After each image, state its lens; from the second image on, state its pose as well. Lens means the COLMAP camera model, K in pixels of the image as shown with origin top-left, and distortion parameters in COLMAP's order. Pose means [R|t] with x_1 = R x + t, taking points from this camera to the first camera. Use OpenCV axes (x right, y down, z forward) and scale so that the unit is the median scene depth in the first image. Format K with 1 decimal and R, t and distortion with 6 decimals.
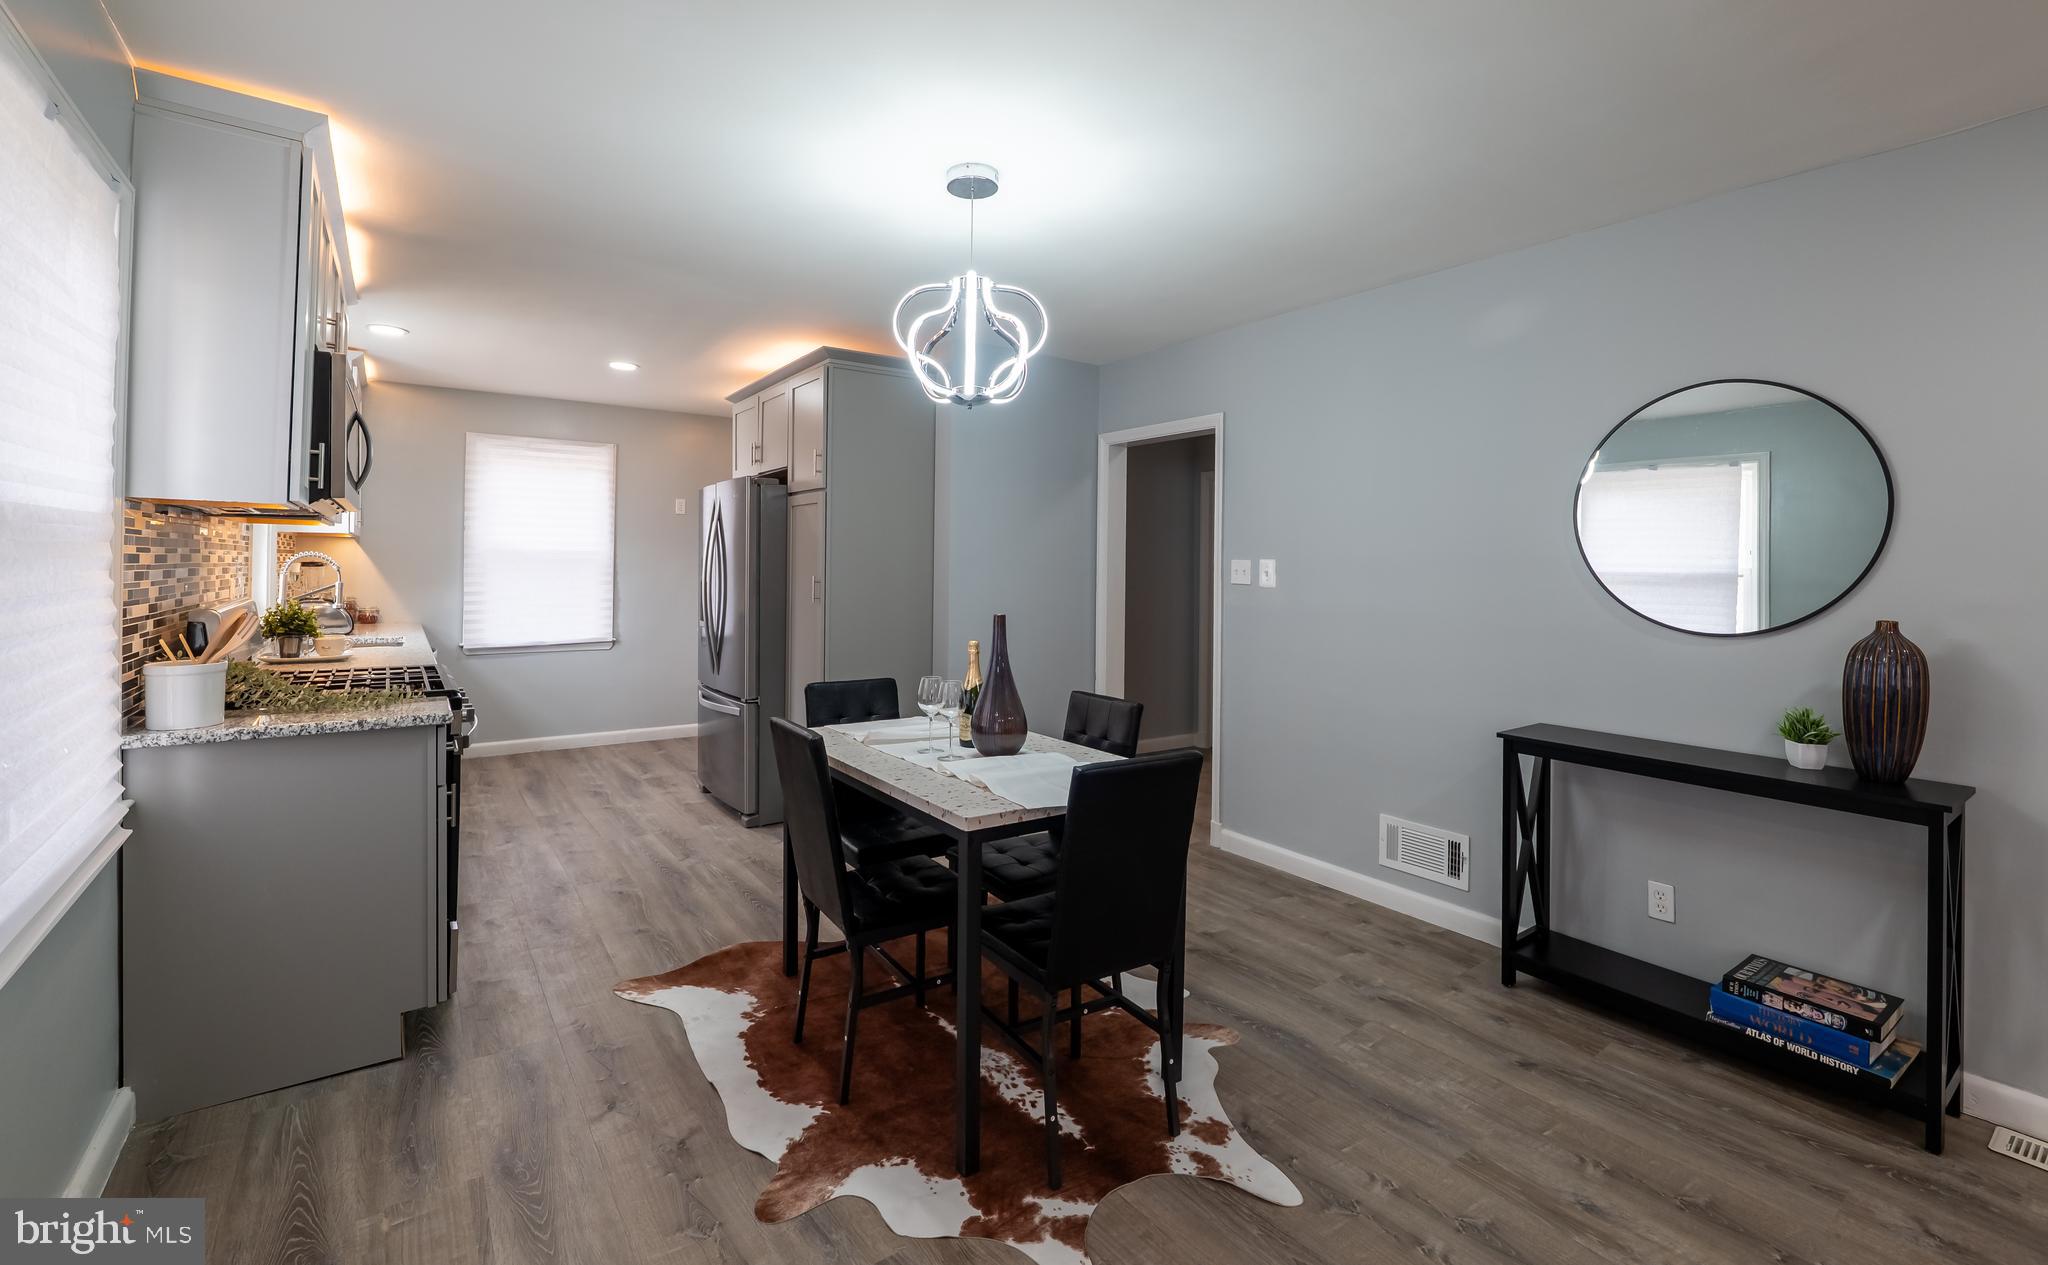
lens RADIAL K [[863.0, 0, 992.1], [0, 863.0, 561.4], [0, 0, 1]] dist [-0.007568, 0.000021]
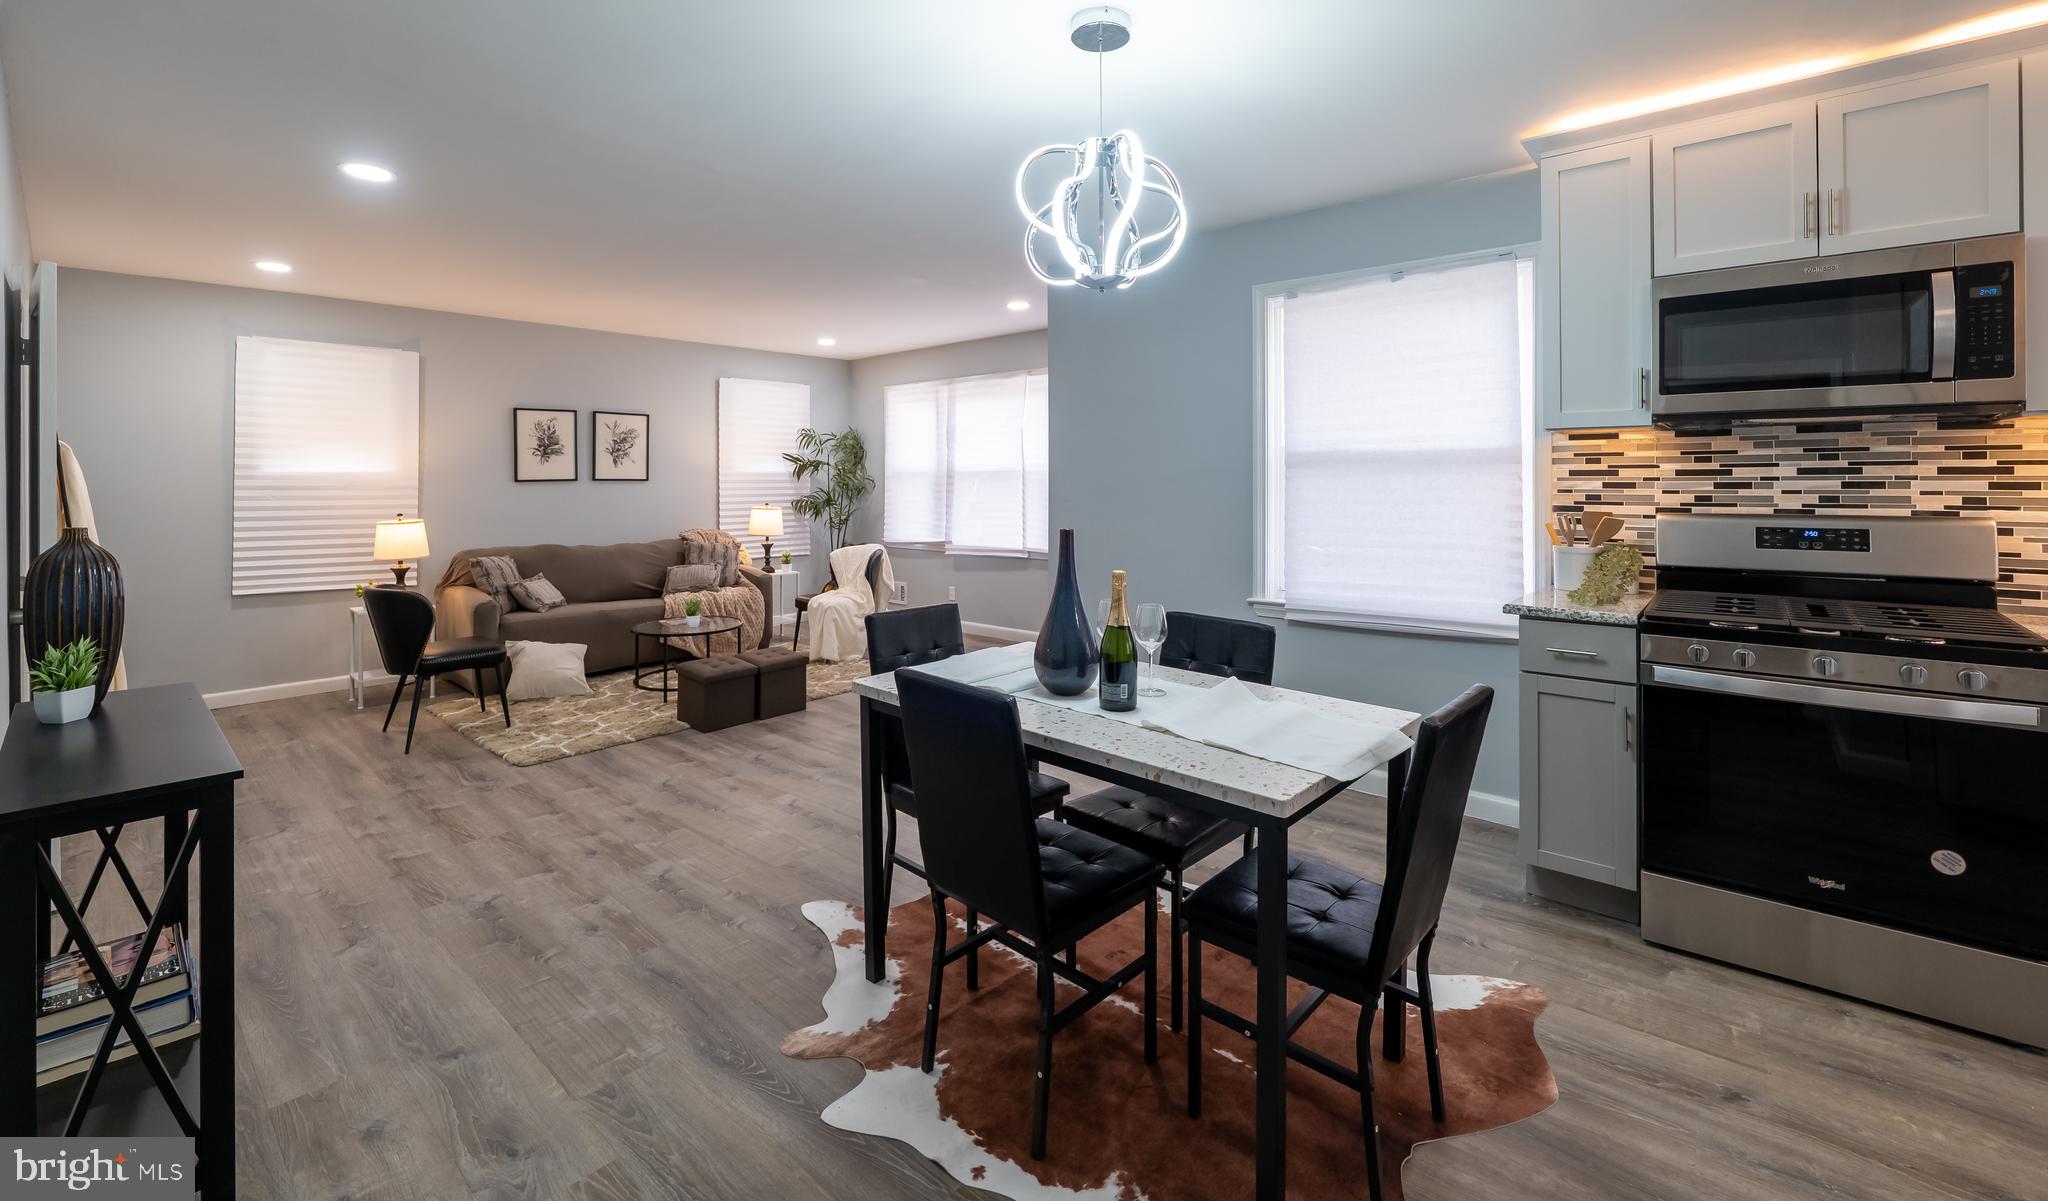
lens RADIAL K [[853.2, 0, 1013.0], [0, 853.2, 473.8], [0, 0, 1]] dist [-0.009325, -0.000037]
pose [[-0.969713, -0.006498, -0.244160, 0.302561], [-0.003941, 0.999932, -0.010960, 0.017503], [0.244215, -0.009666, -0.969673, 2.036228]]
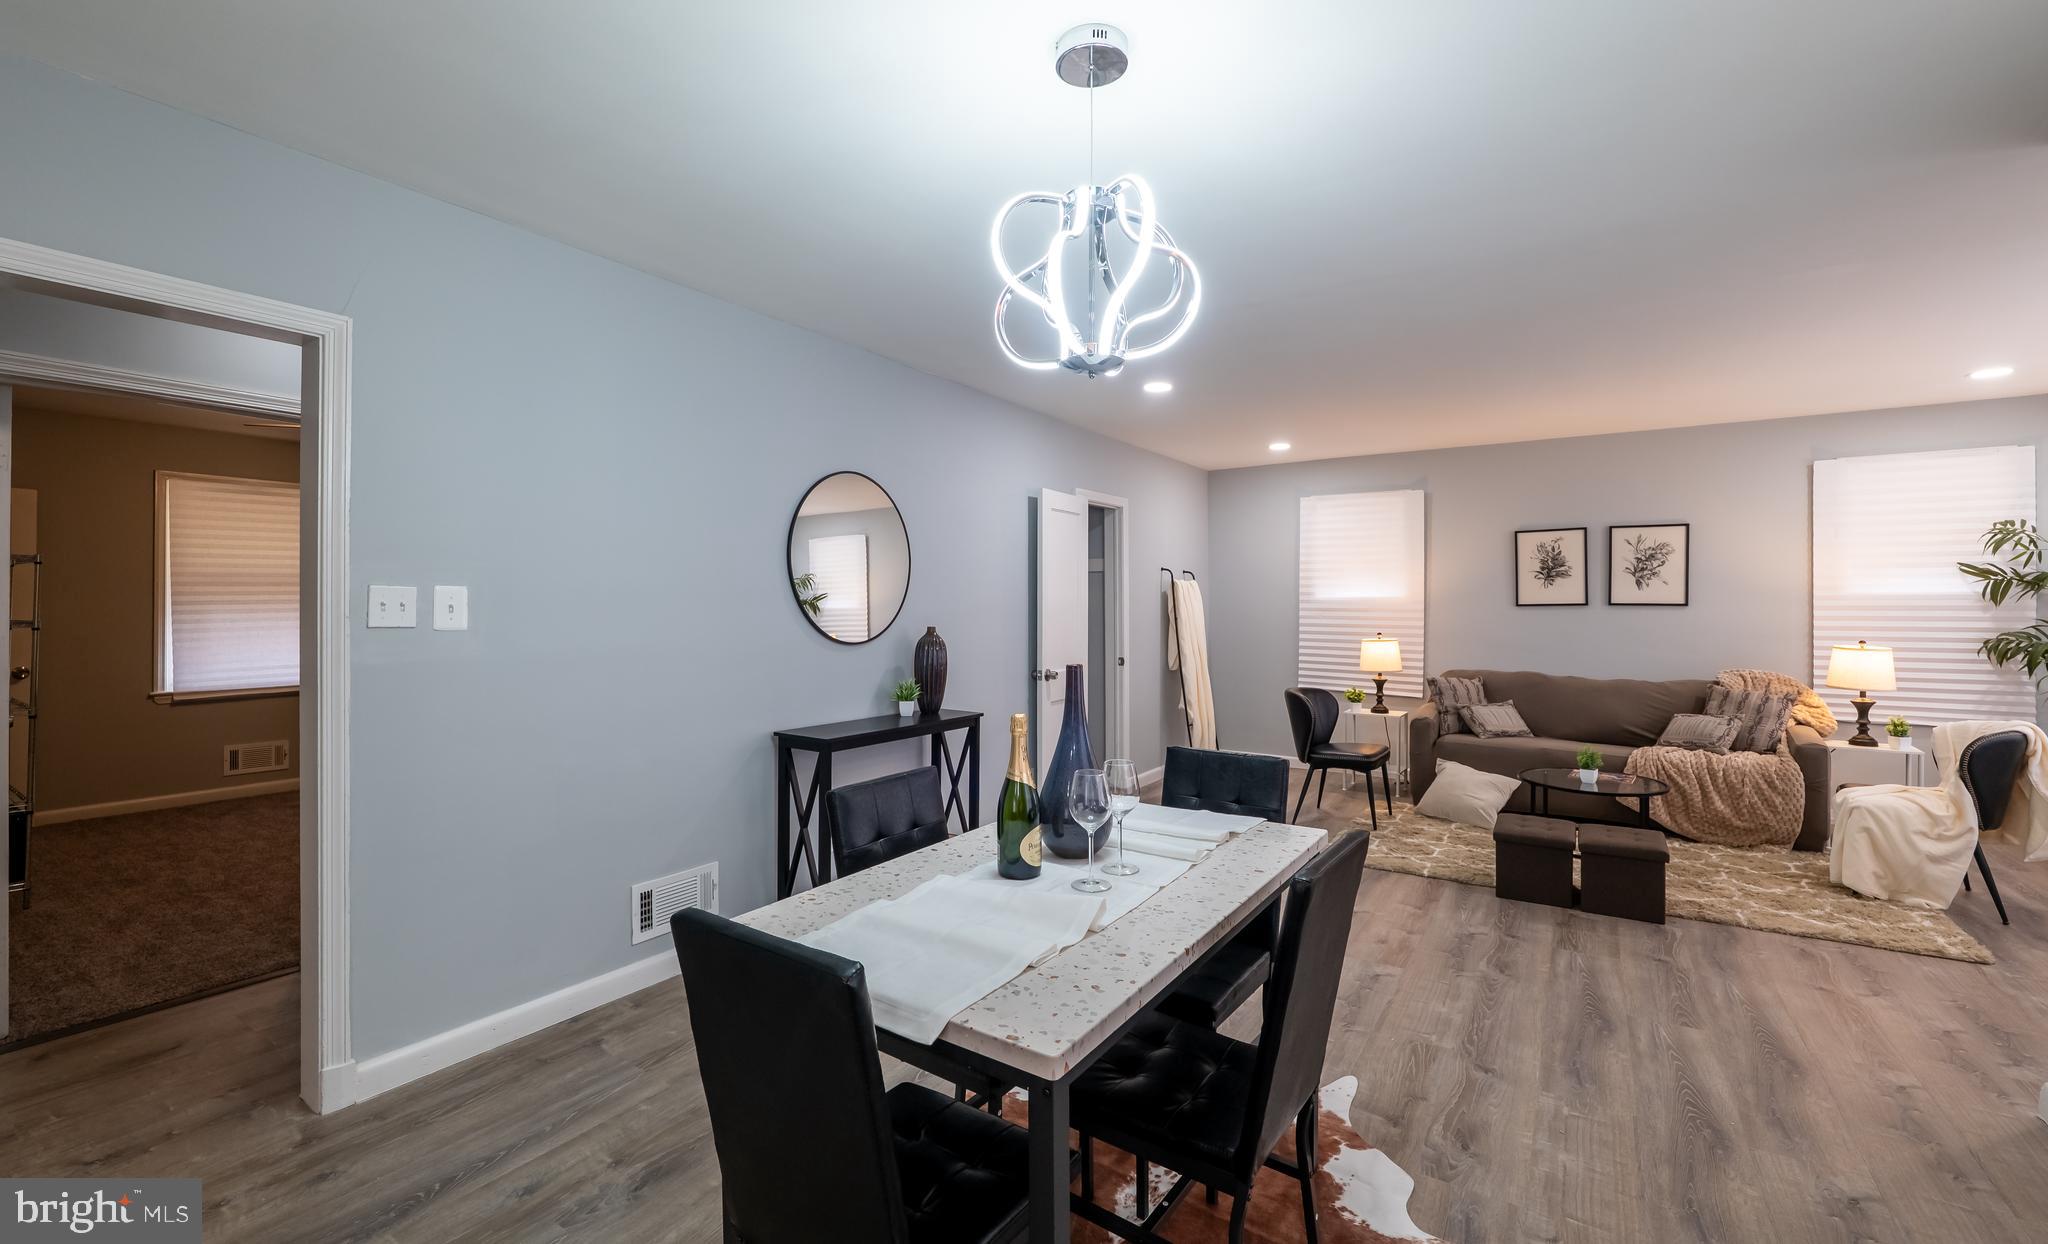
lens RADIAL K [[868.2, 0, 1026.8], [0, 868.2, 600.0], [0, 0, 1]] dist [-0.003508, -0.000114]
pose [[-0.380108, -0.004441, 0.924931, -0.753162], [-0.007360, 0.999971, 0.001777, 0.007034], [-0.924913, -0.006132, -0.380130, 1.475810]]
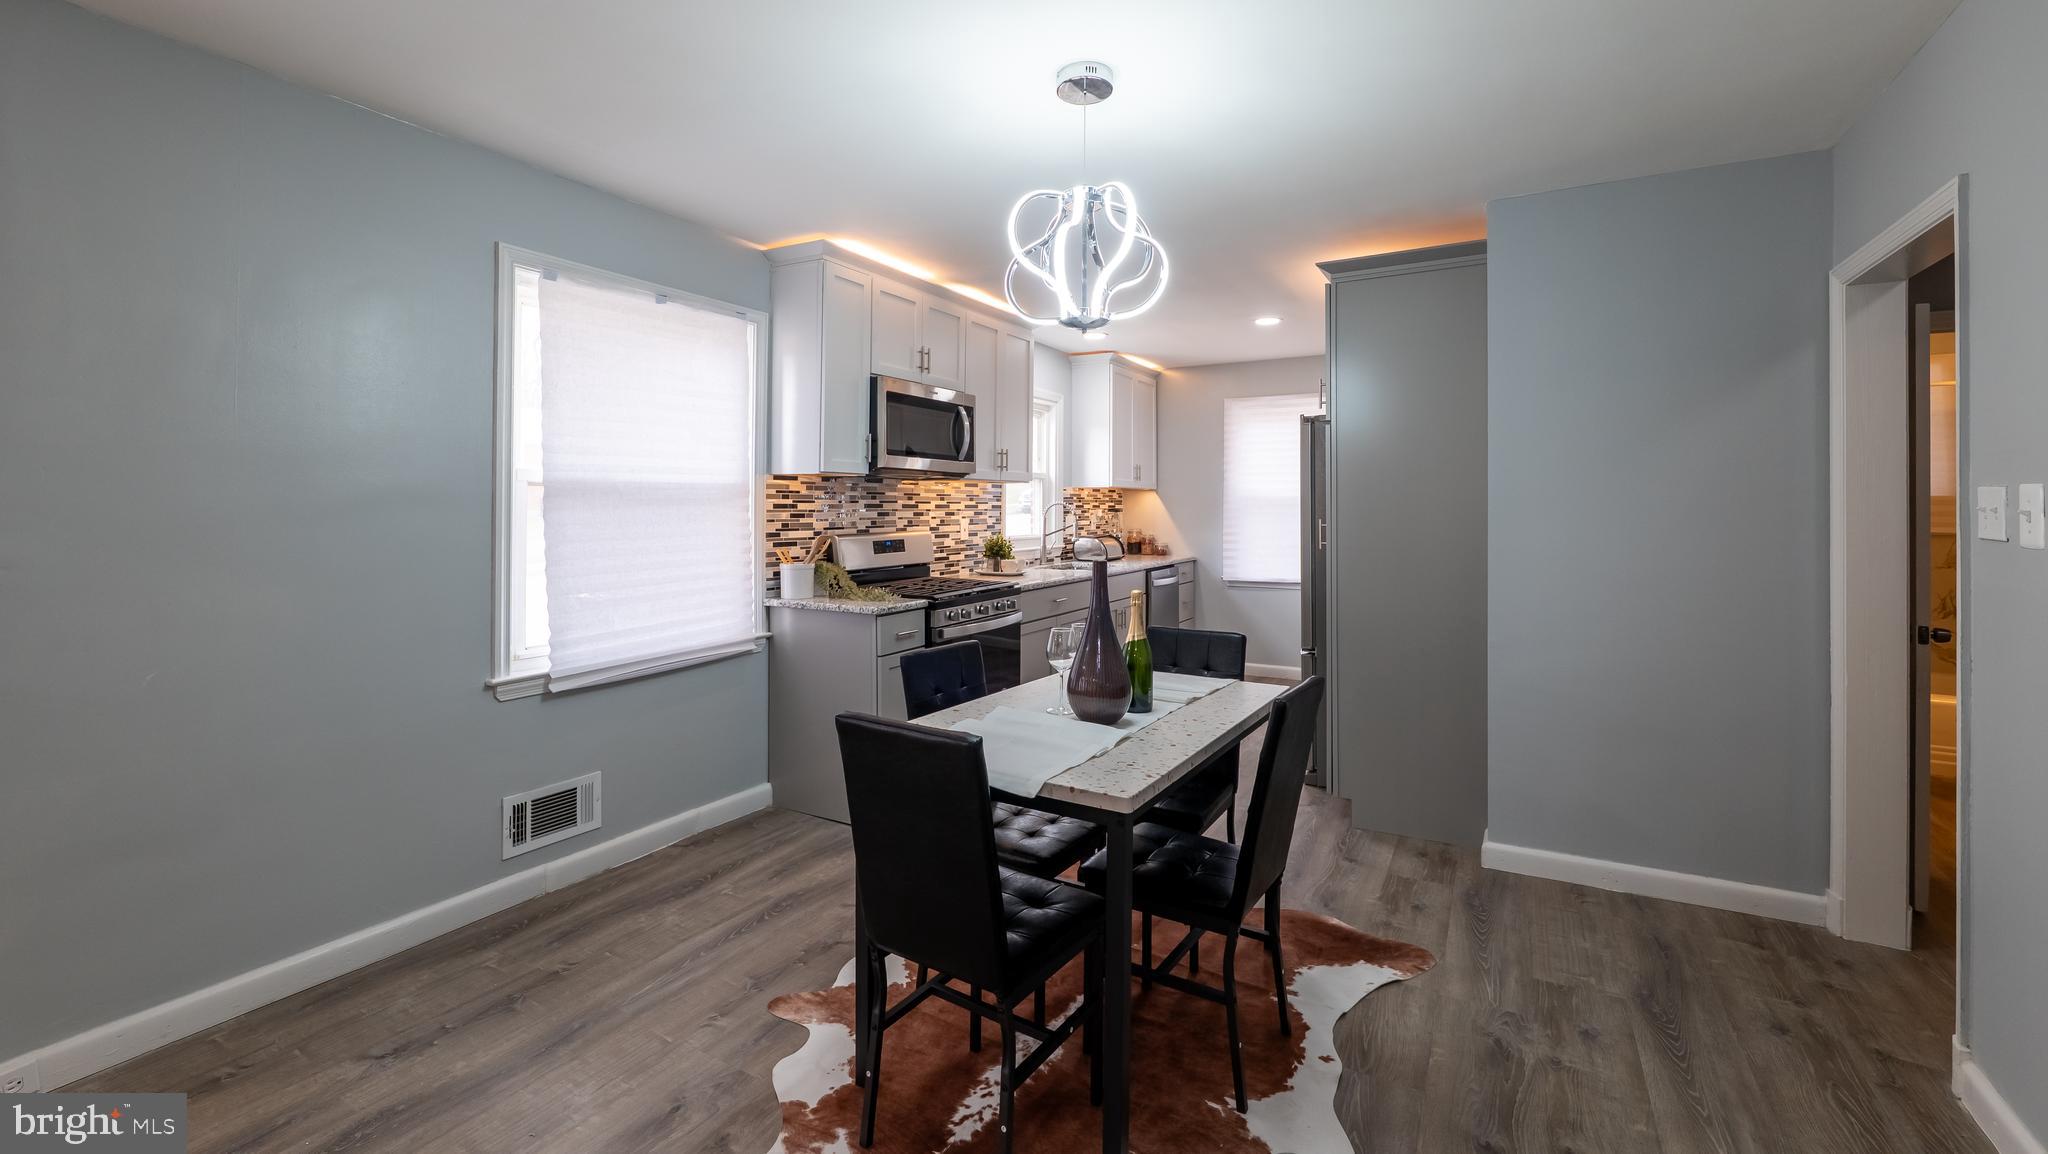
lens RADIAL K [[844.1, 0, 1015.8], [0, 844.1, 505.5], [0, 0, 1]] dist [-0.009427, -0.000186]
pose [[0.430205, -0.008123, -0.902695, 0.836267], [0.005373, 0.999965, -0.006437, 0.009439], [0.902715, -0.002081, 0.430233, 0.618139]]
